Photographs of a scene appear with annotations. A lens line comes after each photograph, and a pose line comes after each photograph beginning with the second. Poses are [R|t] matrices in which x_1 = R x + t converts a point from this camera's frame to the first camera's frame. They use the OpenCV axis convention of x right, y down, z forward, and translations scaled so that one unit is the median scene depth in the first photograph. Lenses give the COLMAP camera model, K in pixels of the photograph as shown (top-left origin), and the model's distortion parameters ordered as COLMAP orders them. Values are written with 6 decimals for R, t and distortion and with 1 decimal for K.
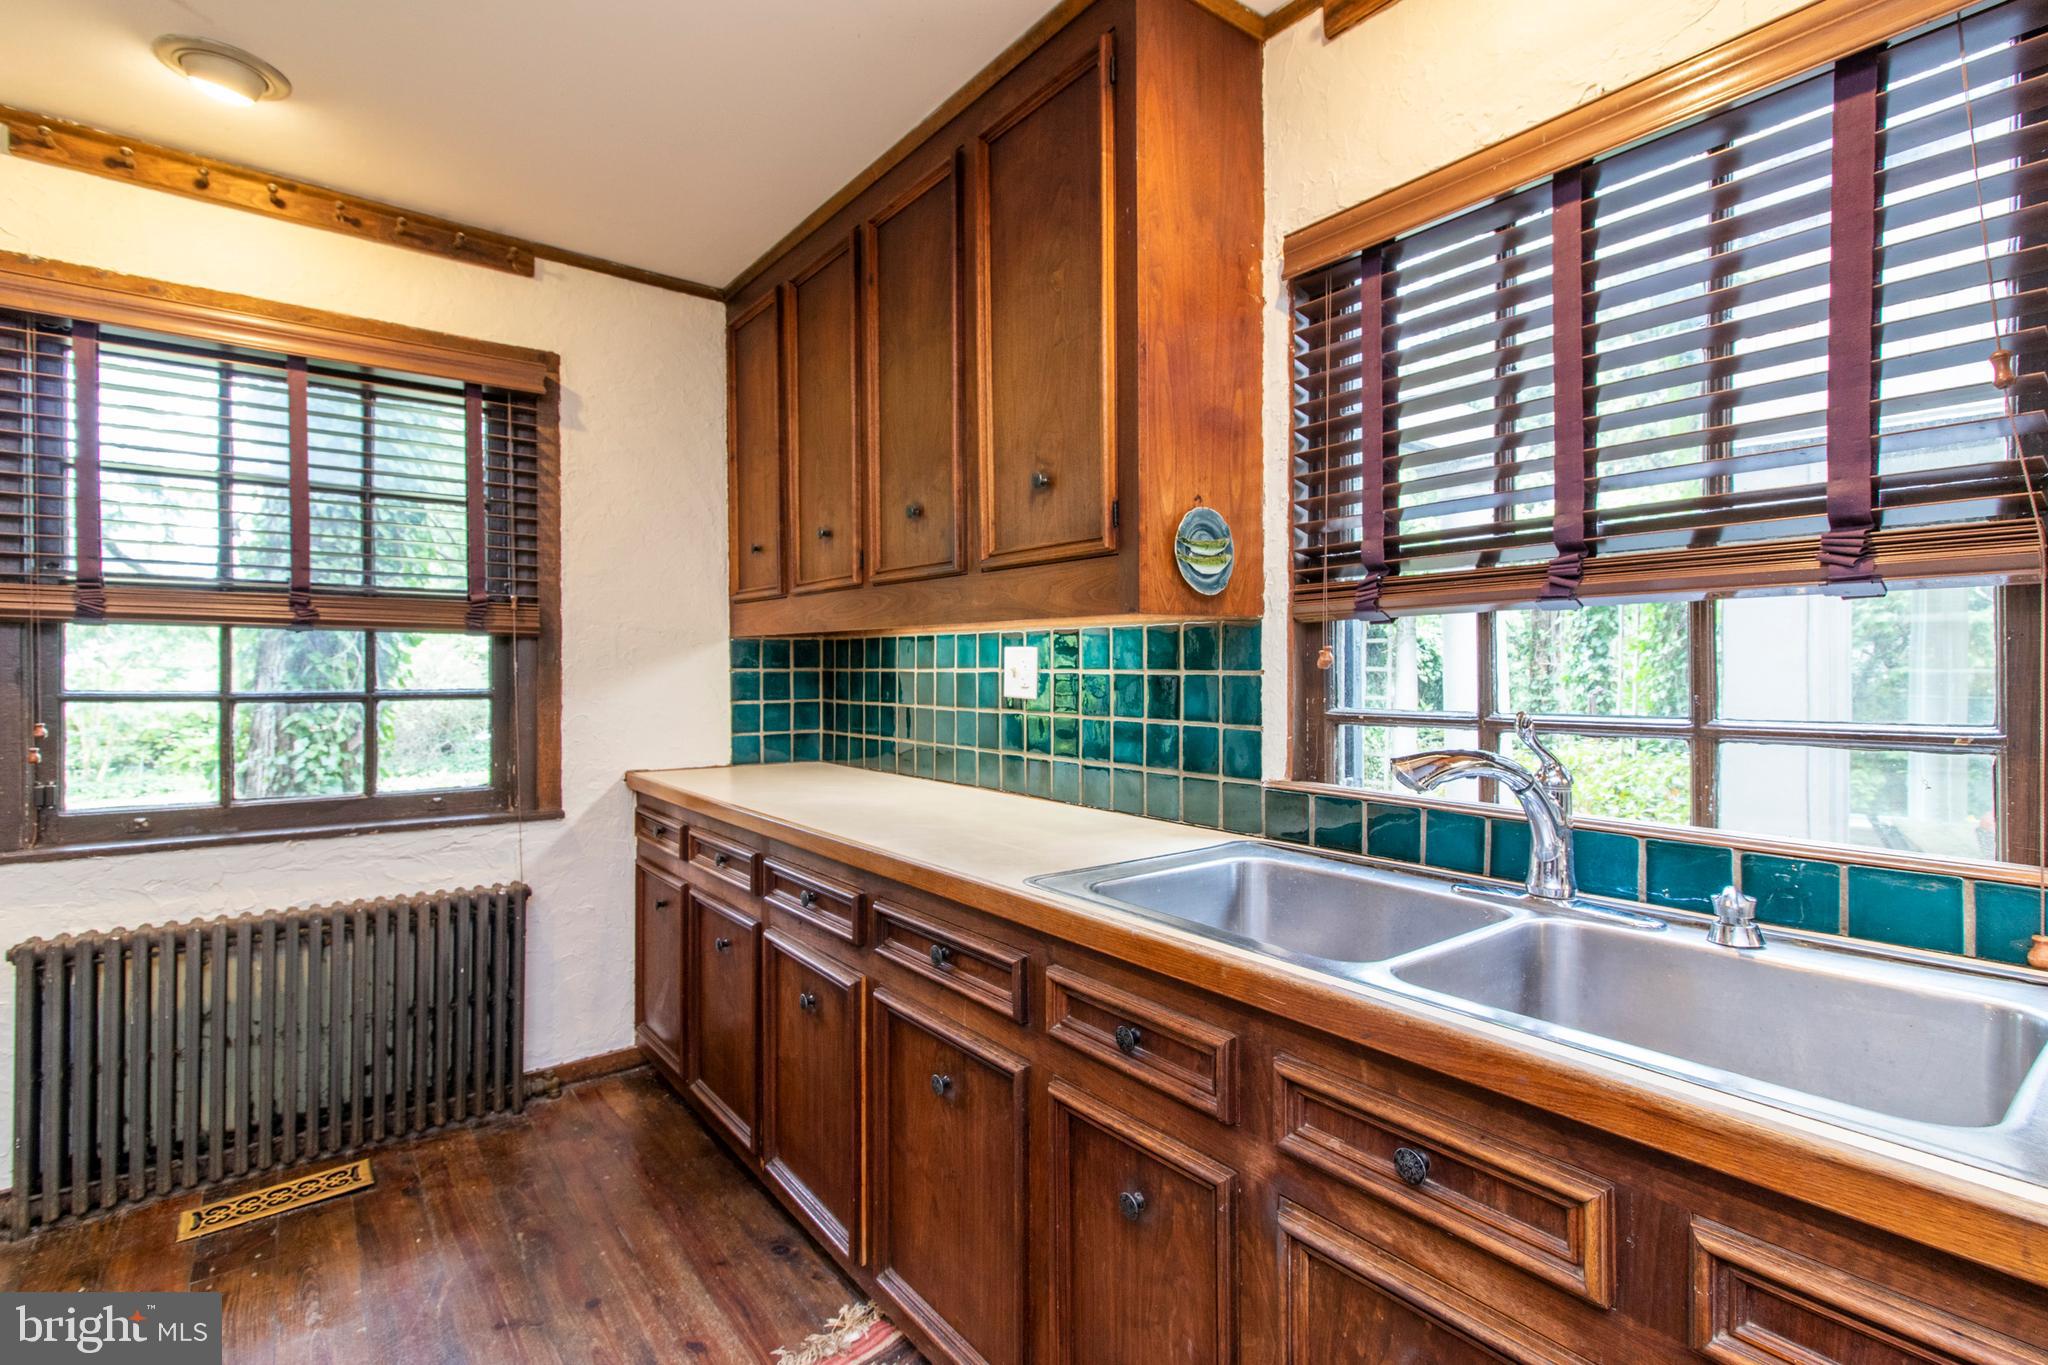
lens RADIAL K [[940.2, 0, 1034.8], [0, 940.2, 670.4], [0, 0, 1]] dist [0.006593, -0.000175]
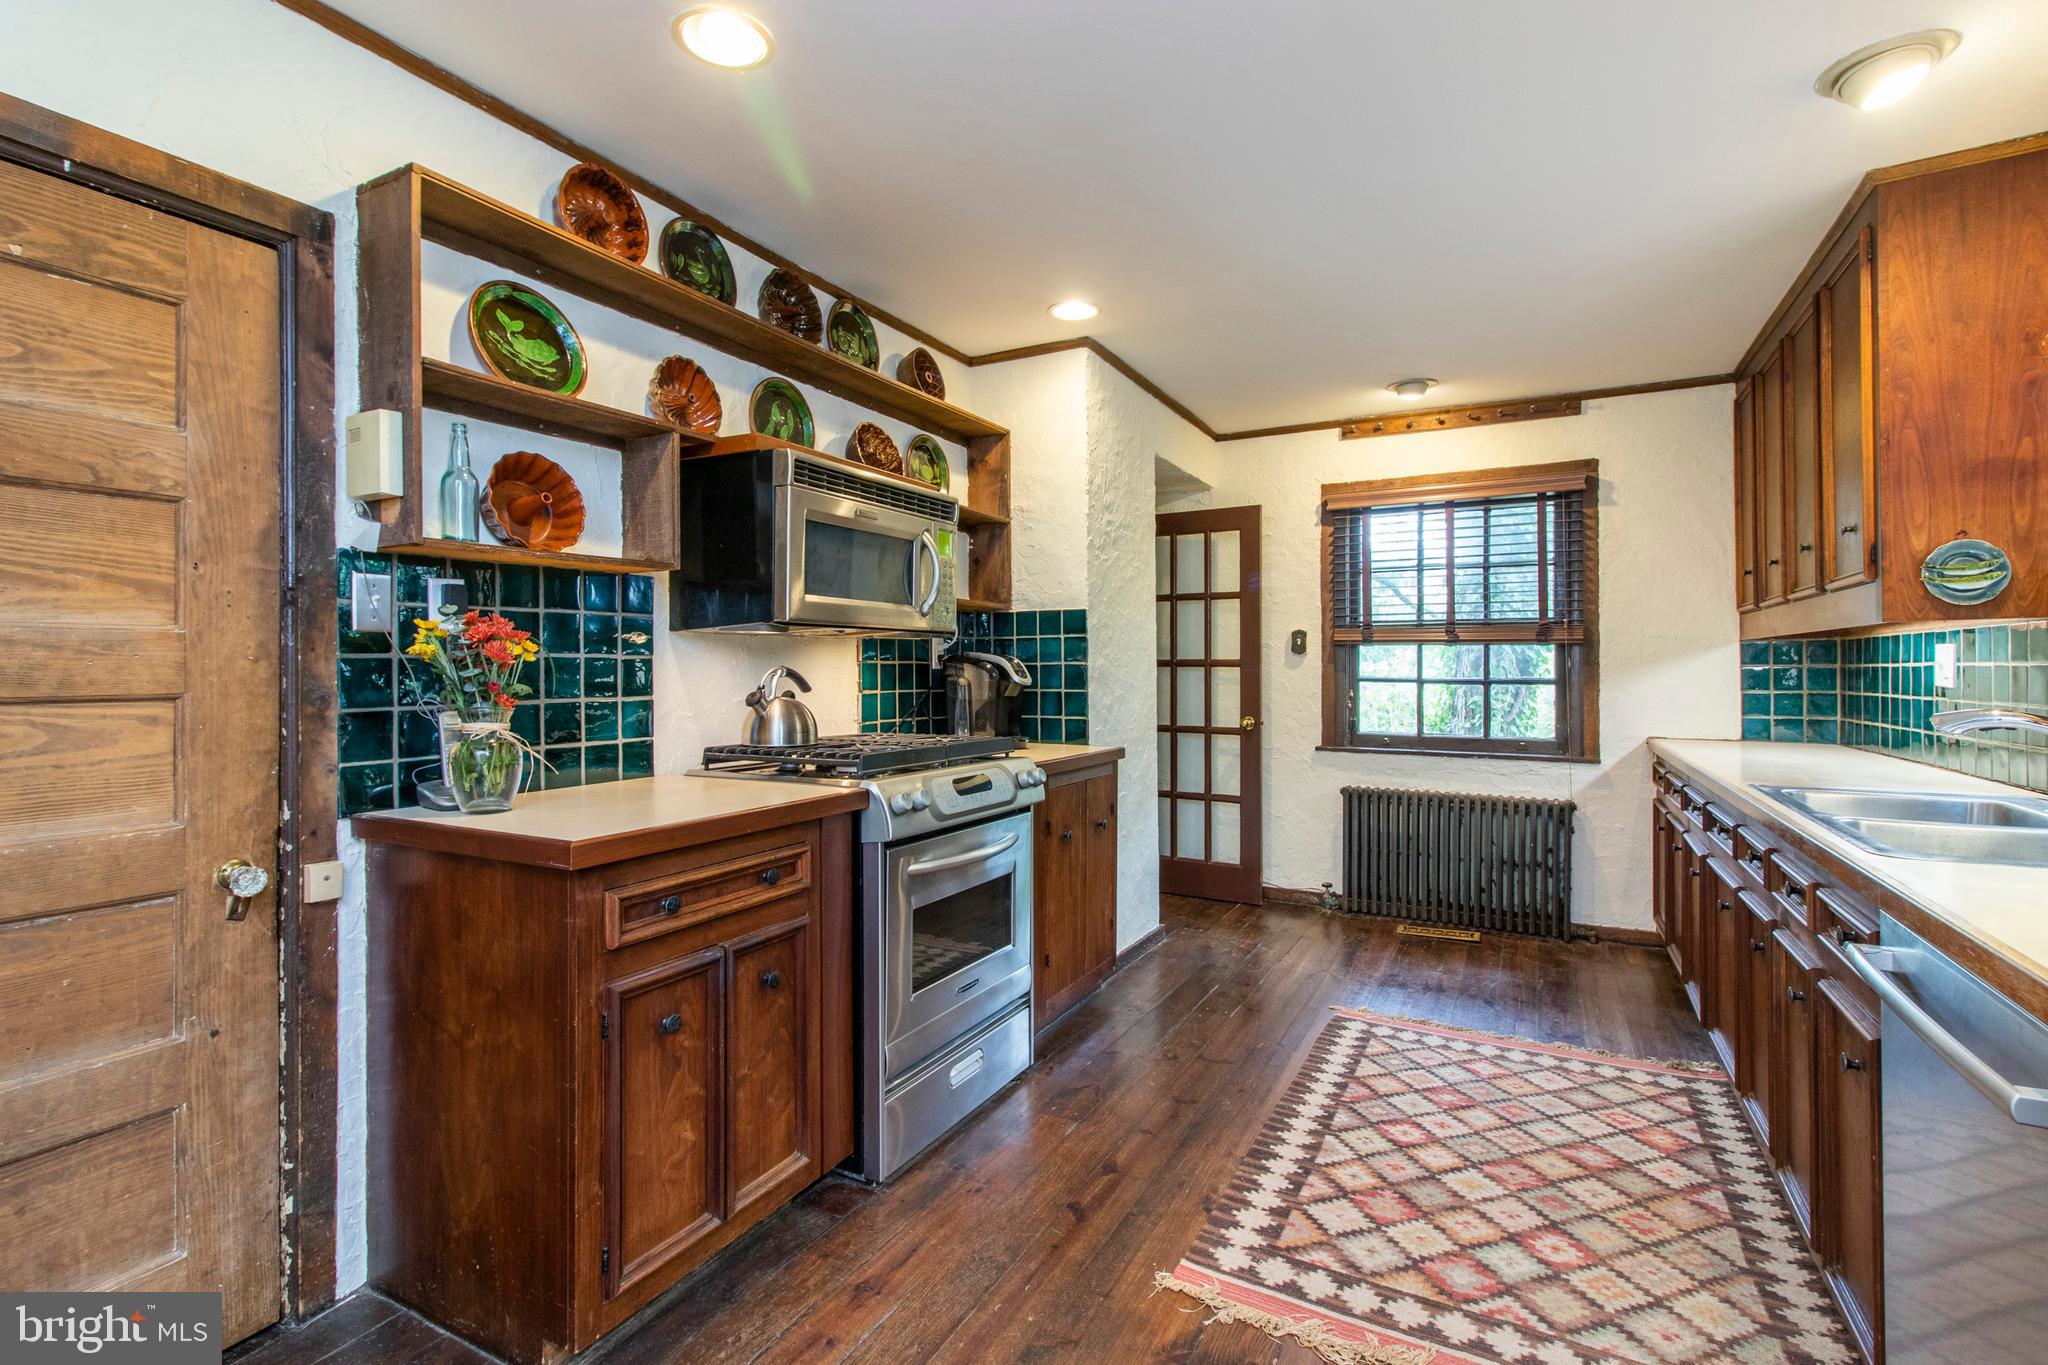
lens RADIAL K [[940.2, 0, 1020.3], [0, 940.2, 667.4], [0, 0, 1]] dist [0.006593, -0.000175]
pose [[0.392720, -0.004135, -0.919649, 0.649691], [-0.001605, 0.999985, -0.005182, 0.013253], [0.919657, 0.003511, 0.392707, -0.559210]]
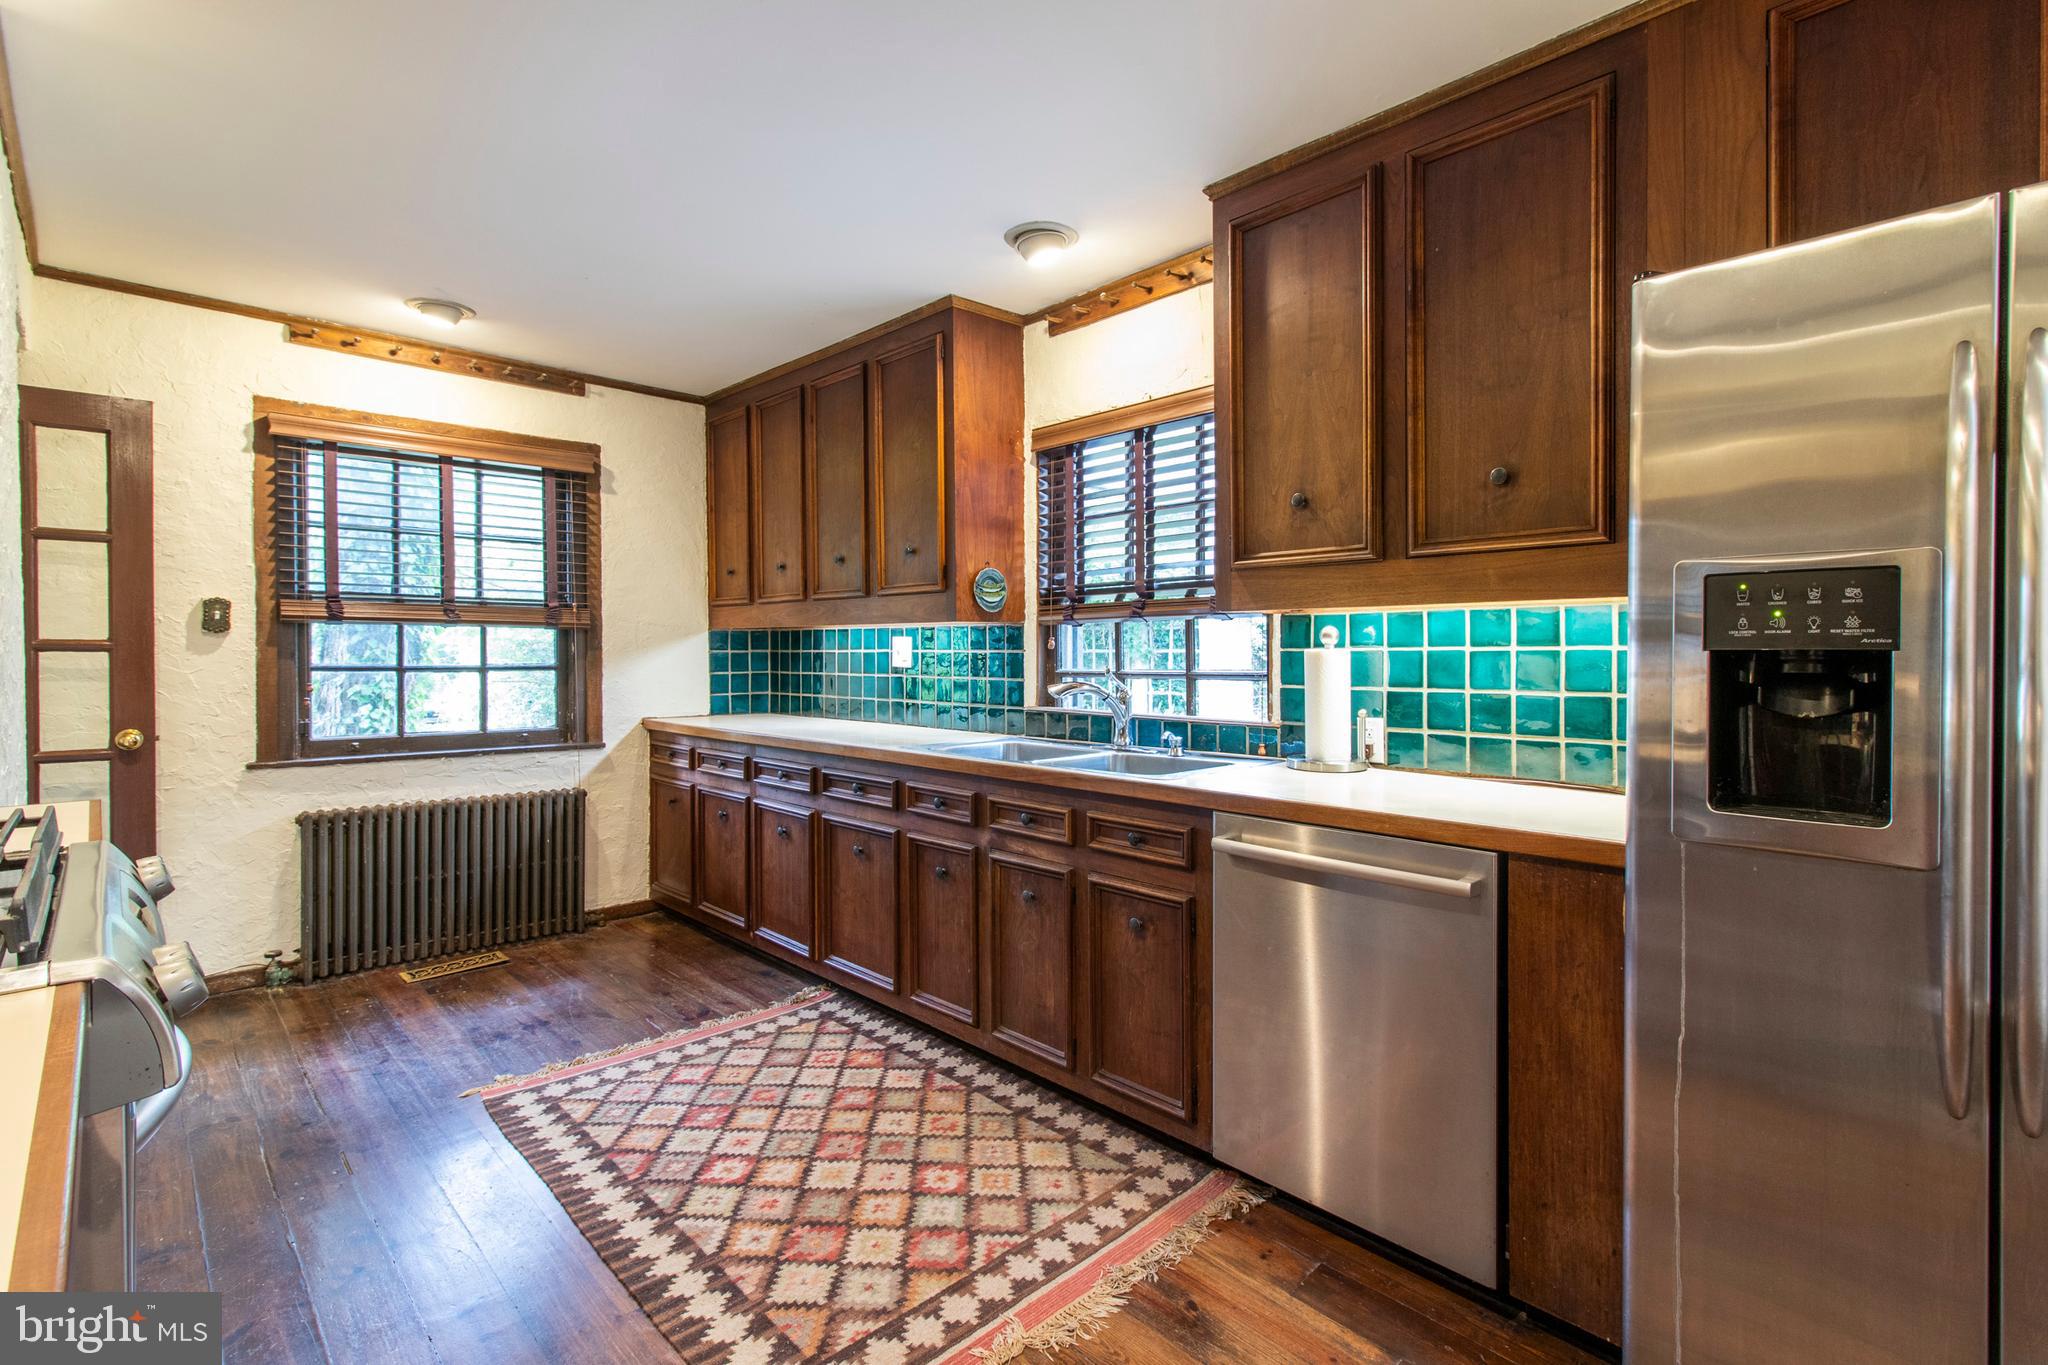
lens RADIAL K [[940.2, 0, 1023.7], [0, 940.2, 657.0], [0, 0, 1]] dist [0.006593, -0.000175]
pose [[0.995853, -0.002614, 0.090936, 0.050676], [0.002242, 0.999989, 0.004193, 0.004772], [-0.090946, -0.003972, 0.995848, -0.725750]]
